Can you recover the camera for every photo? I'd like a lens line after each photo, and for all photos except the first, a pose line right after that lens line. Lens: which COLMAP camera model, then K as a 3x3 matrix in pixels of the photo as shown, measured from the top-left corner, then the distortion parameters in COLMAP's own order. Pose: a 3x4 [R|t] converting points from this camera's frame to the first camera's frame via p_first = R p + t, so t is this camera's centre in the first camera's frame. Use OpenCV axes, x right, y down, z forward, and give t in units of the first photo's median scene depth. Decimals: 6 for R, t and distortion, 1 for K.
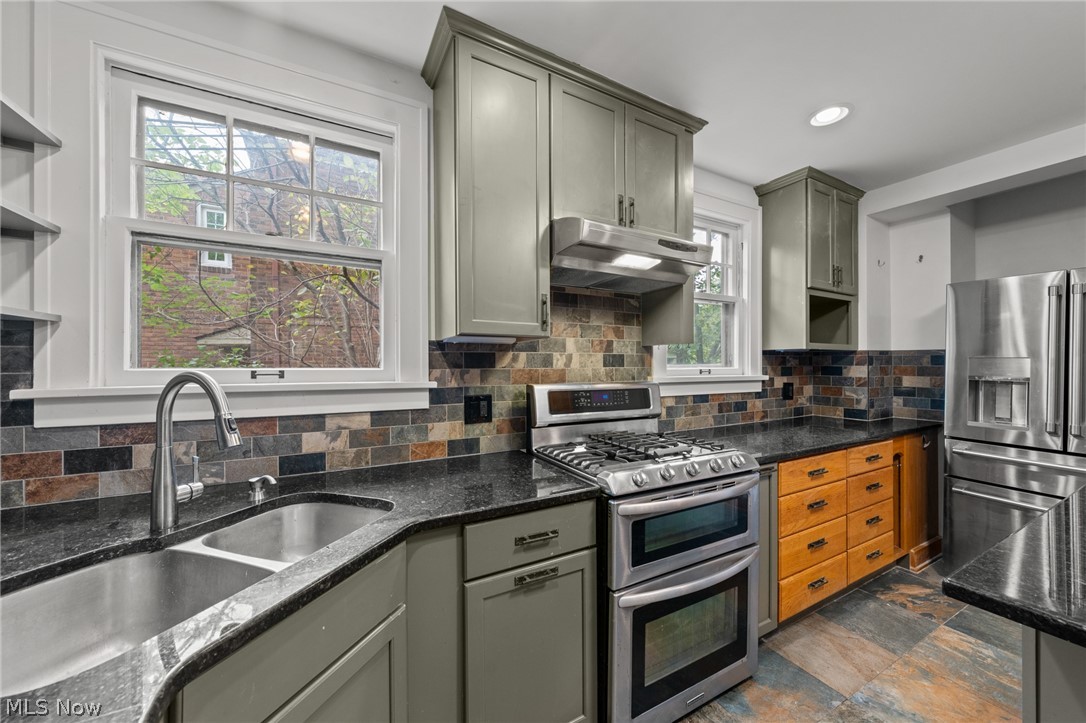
lens RADIAL K [[396.4, 0, 548.6], [0, 396.4, 363.9], [0, 0, 1]] dist [-0.001342, -0.000062]
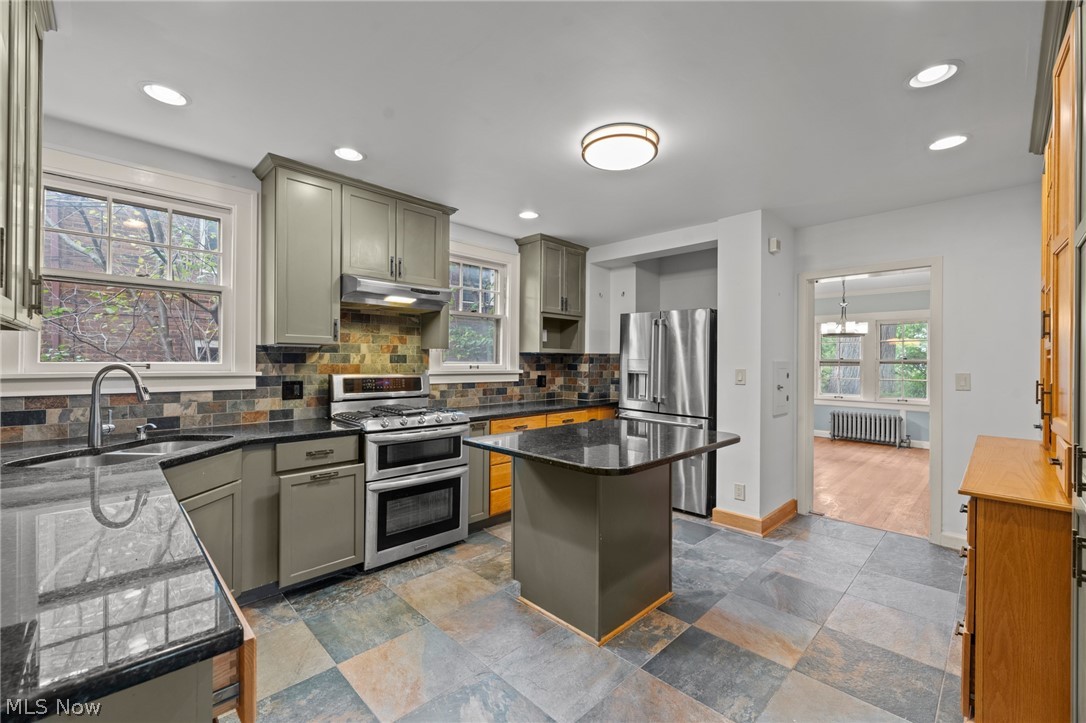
lens RADIAL K [[448.2, 0, 544.6], [0, 448.2, 359.3], [0, 0, 1]] dist [-0.000176, -0.000008]
pose [[0.961678, 0.010270, 0.273988, 0.228425], [-0.009764, 0.999947, -0.003211, -0.006919], [-0.274007, 0.000413, 0.961728, -0.751277]]
